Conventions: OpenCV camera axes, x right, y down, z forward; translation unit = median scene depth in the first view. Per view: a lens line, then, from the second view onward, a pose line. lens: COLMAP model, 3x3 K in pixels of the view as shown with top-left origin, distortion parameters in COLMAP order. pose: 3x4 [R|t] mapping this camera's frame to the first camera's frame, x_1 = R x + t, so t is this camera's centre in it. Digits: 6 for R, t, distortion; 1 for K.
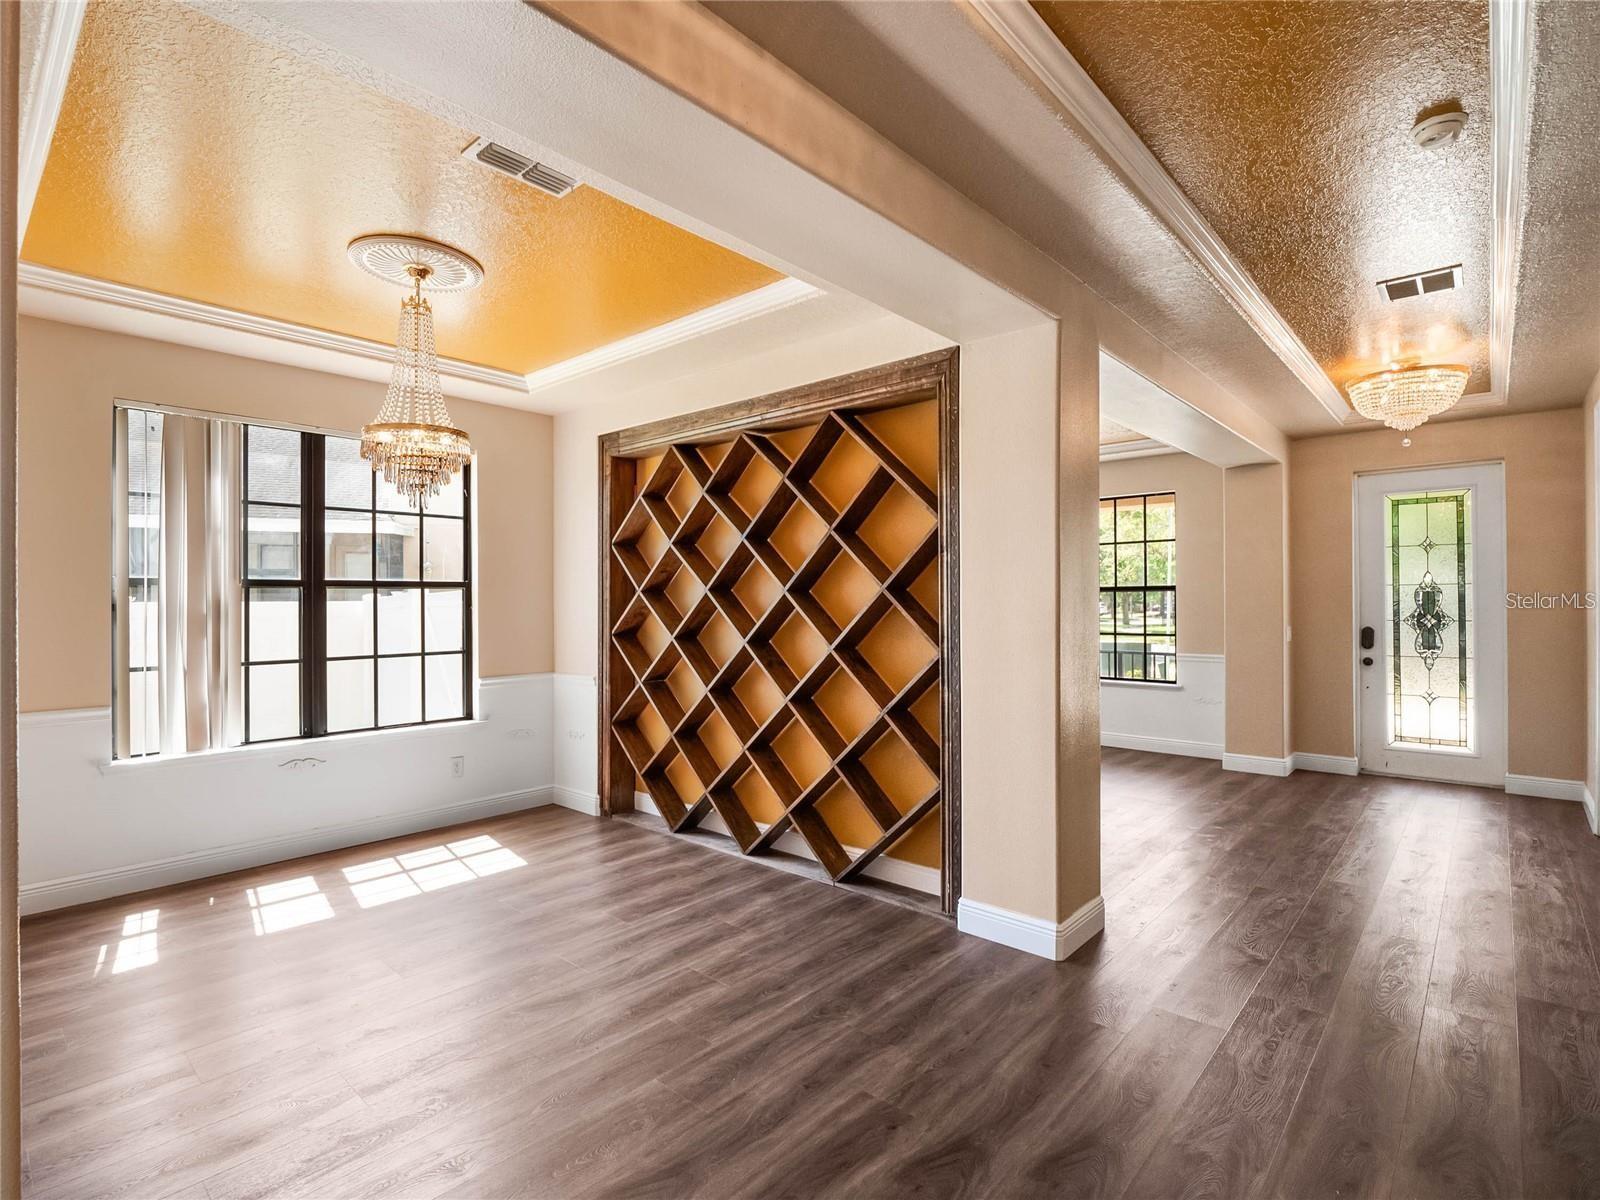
lens RADIAL K [[790.4, 0, 800.7], [0, 790.4, 591.3], [0, 0, 1]] dist [-0.001301, -0.000915]
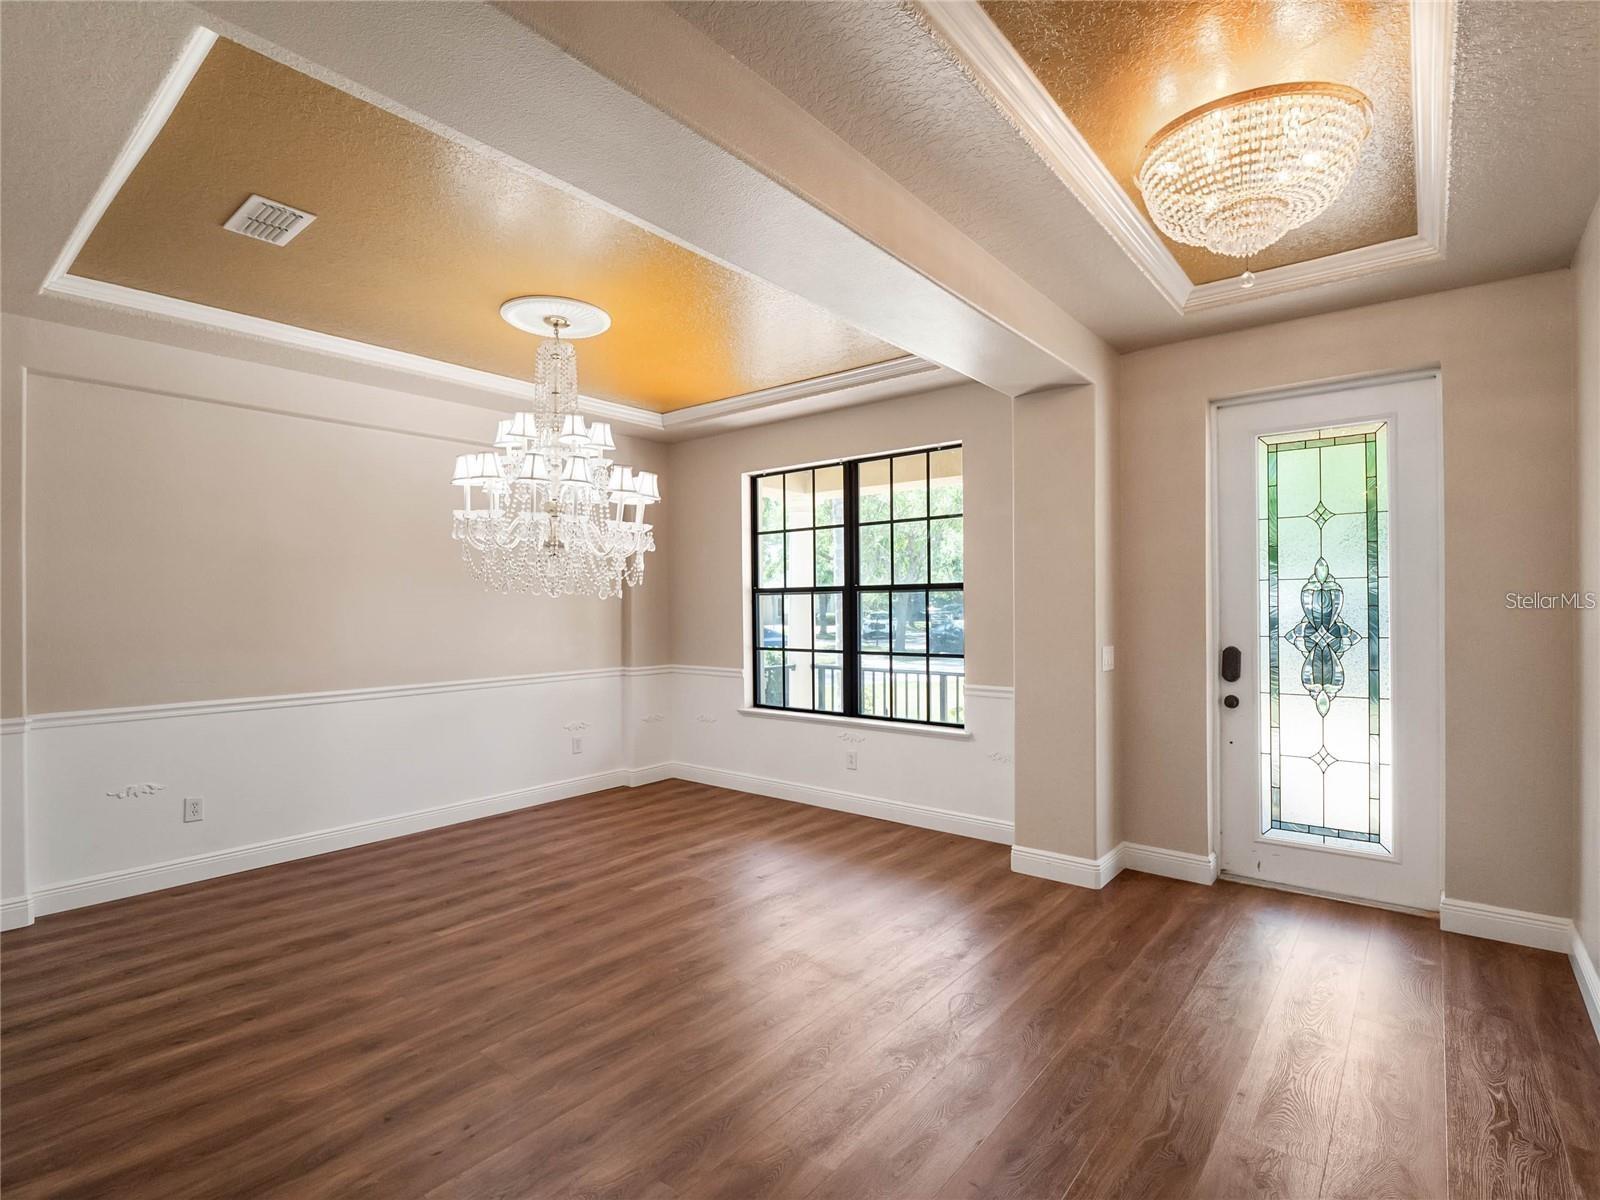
lens RADIAL K [[773.5, 0, 800.0], [0, 773.5, 600.0], [0, 0, 1]] dist [-0.009218, -0.000841]
pose [[0.999248, 0.000083, 0.038772, 0.355007], [-0.000236, 0.999992, 0.003922, 0.005610], [-0.038771, -0.003929, 0.999240, 0.404040]]
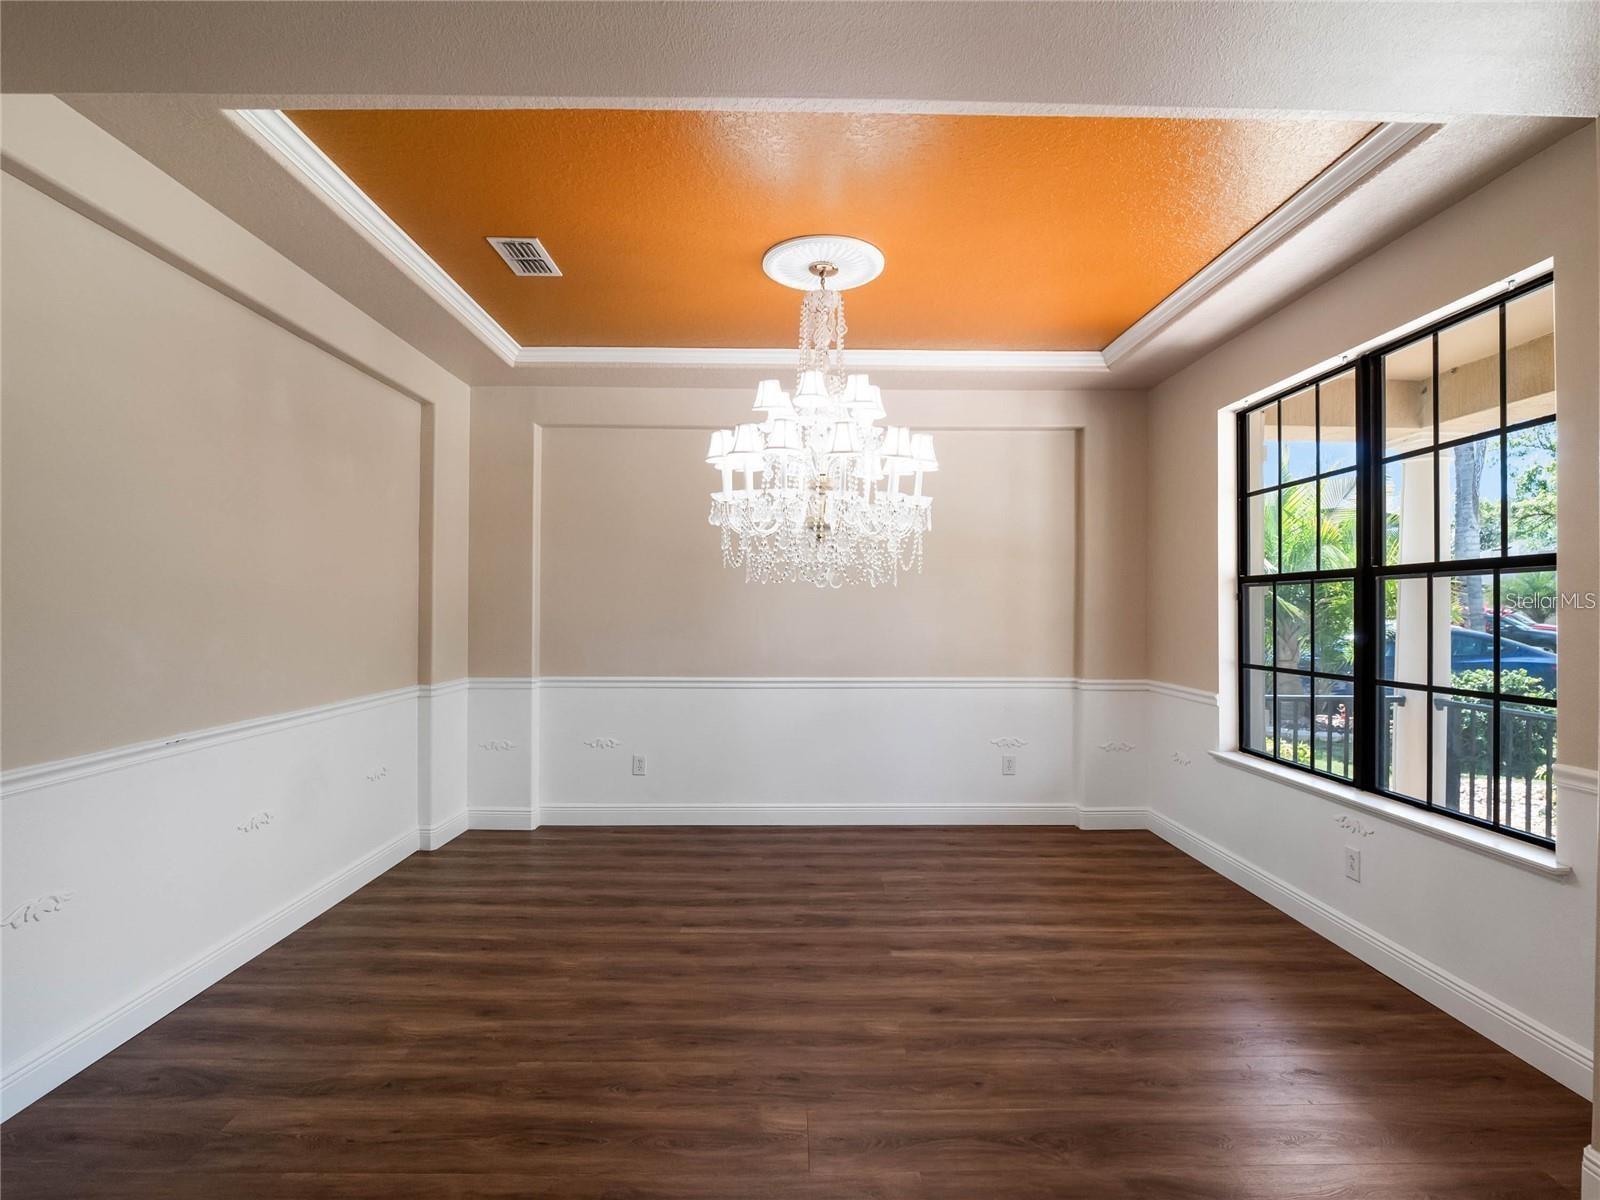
lens RADIAL K [[791.8, 0, 804.5], [0, 791.8, 601.6], [0, 0, 1]] dist [0.001601, -0.011976]
pose [[0.676048, 0.003569, -0.736849, 0.572842], [-0.000220, 0.999989, 0.004642, 0.013136], [0.736858, -0.002976, 0.676041, 0.638050]]
